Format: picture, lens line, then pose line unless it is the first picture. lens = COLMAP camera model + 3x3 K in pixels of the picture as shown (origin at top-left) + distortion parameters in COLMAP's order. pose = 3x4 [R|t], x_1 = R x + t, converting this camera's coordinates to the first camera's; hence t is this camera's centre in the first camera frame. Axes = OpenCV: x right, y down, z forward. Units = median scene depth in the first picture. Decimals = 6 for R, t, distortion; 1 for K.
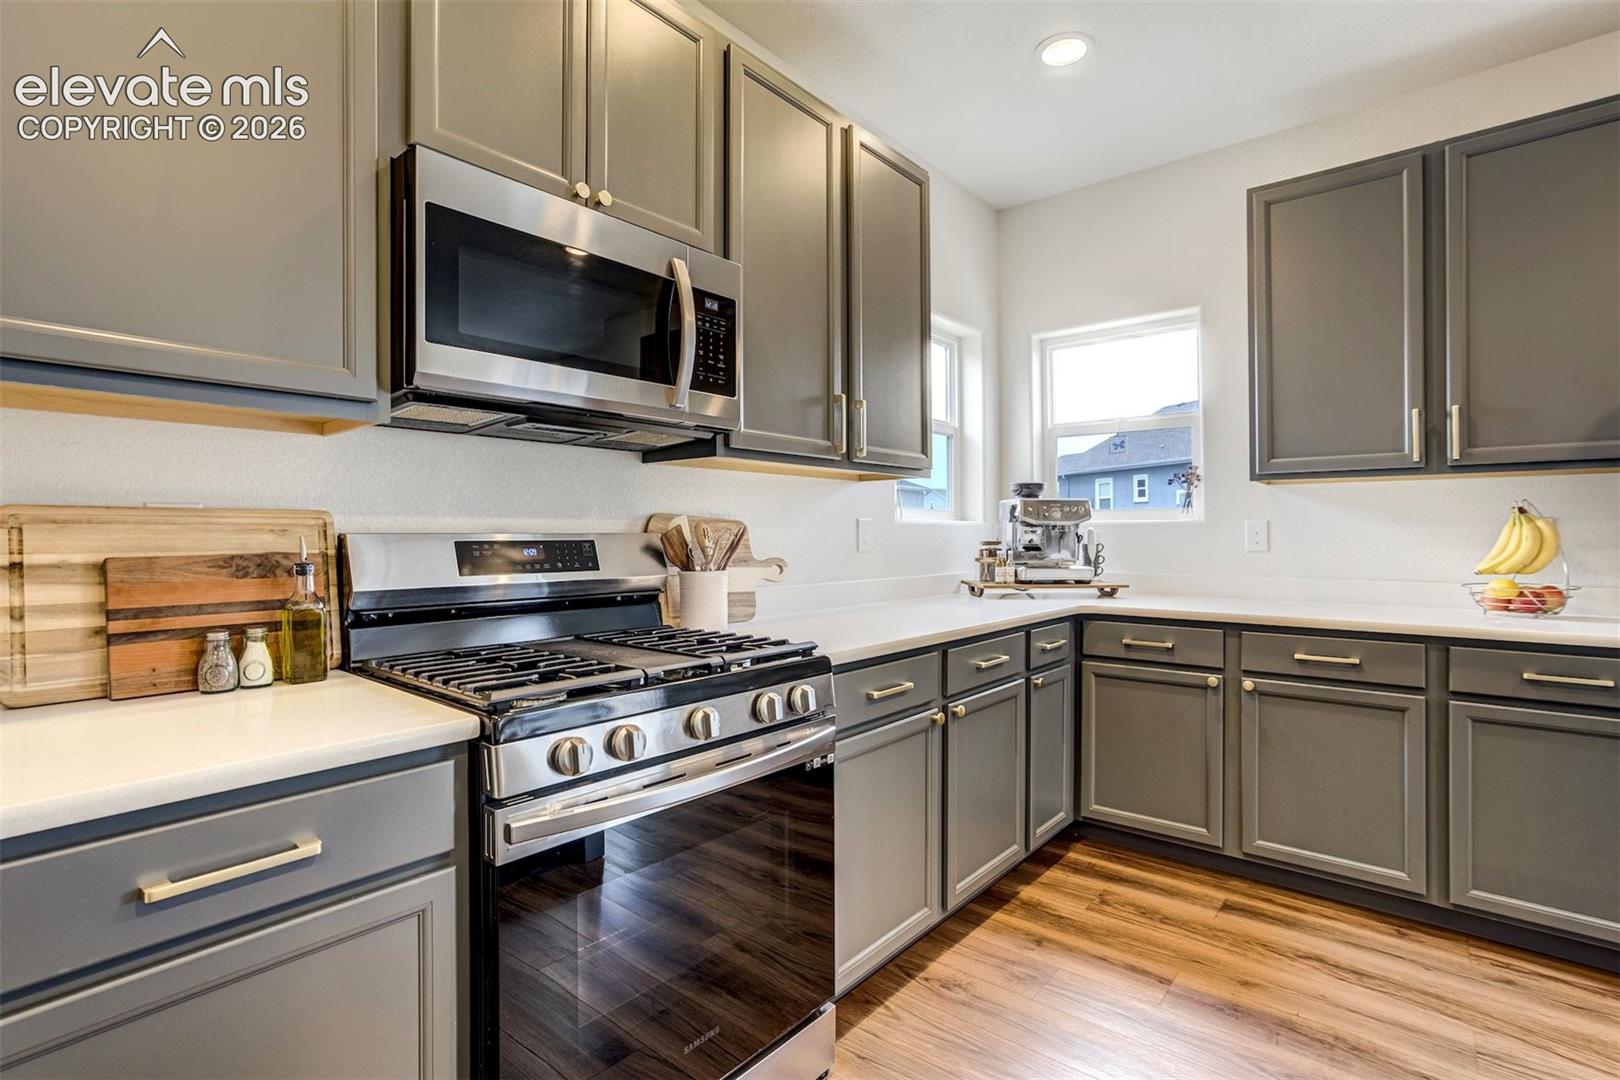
lens RADIAL K [[754.8, 0, 804.9], [0, 754.8, 531.2], [0, 0, 1]] dist [-0.034129, 0.009548]
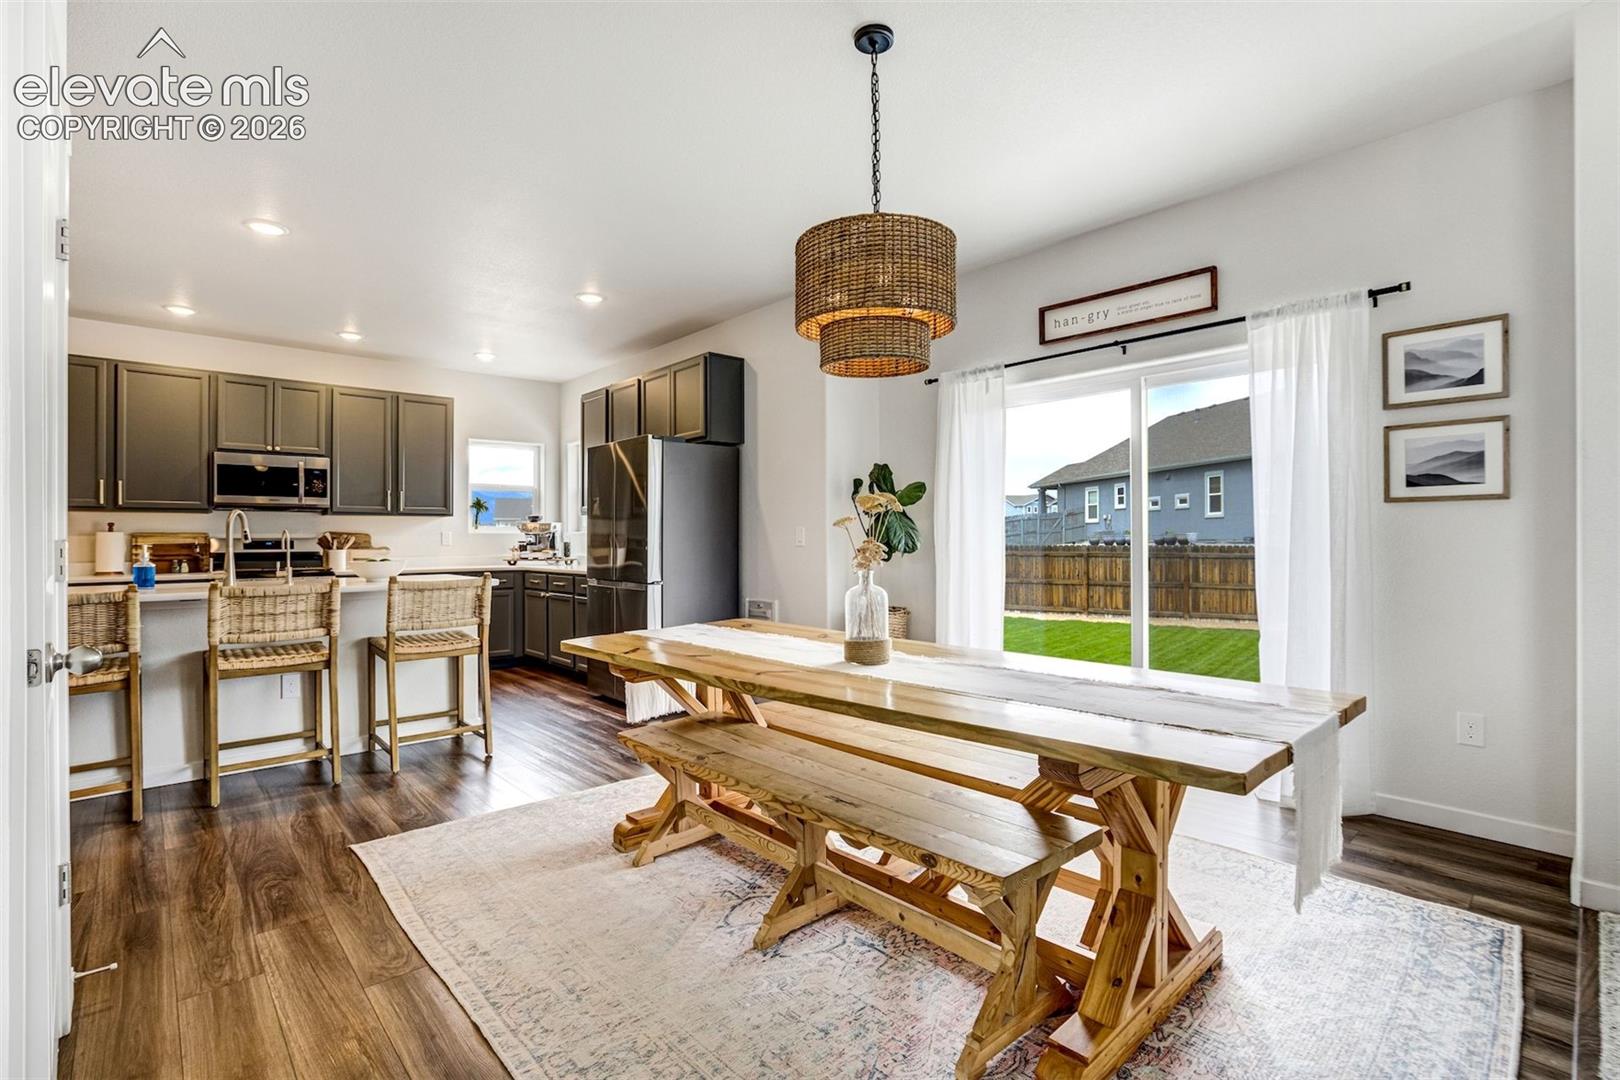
lens RADIAL K [[754.8, 0, 803.1], [0, 754.8, 527.0], [0, 0, 1]] dist [-0.034129, 0.009548]
pose [[0.992590, -0.008273, -0.121226, 1.928724], [0.006383, 0.999852, -0.015974, 0.016081], [0.121340, 0.015082, 0.992496, -1.625357]]
